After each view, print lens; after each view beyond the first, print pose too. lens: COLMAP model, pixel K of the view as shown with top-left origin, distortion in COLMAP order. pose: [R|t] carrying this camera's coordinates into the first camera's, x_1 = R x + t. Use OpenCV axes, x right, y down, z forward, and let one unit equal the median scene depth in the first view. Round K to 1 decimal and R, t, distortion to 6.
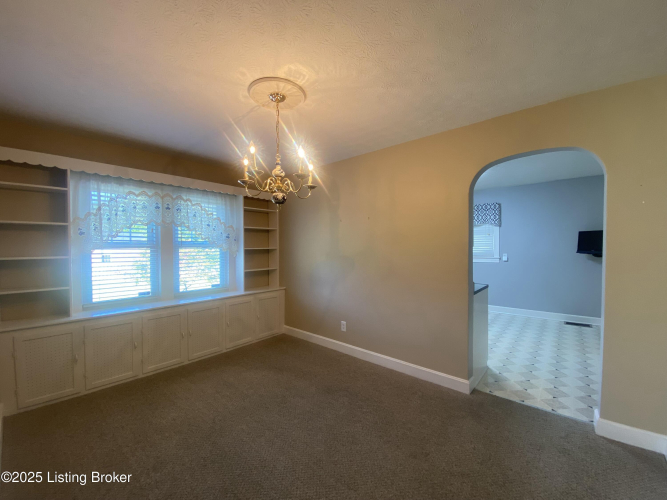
lens RADIAL K [[272.1, 0, 331.8], [0, 272.1, 249.7], [0, 0, 1]] dist [0.039173, -0.029628]
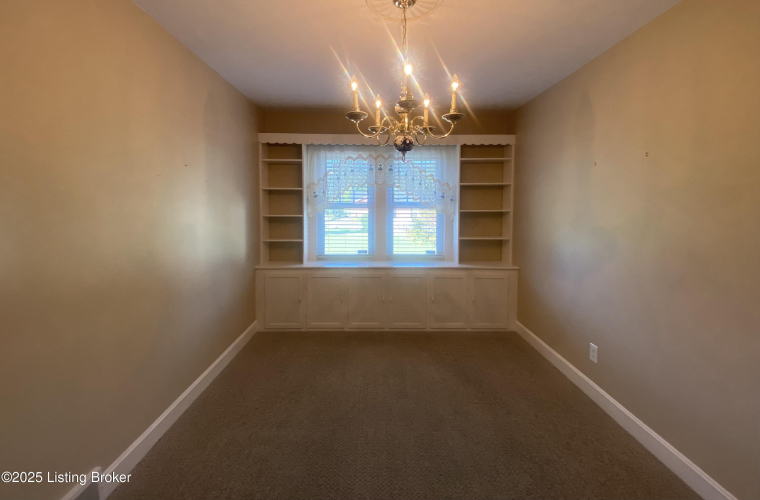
lens RADIAL K [[320.1, 0, 379.9], [0, 320.1, 213.6], [0, 0, 1]] dist [0.071262, -0.000068]
pose [[0.674913, 0.030780, -0.737255, 0.246063], [-0.016469, 0.999509, 0.026653, -0.019546], [0.737713, -0.005847, 0.675089, 0.207385]]
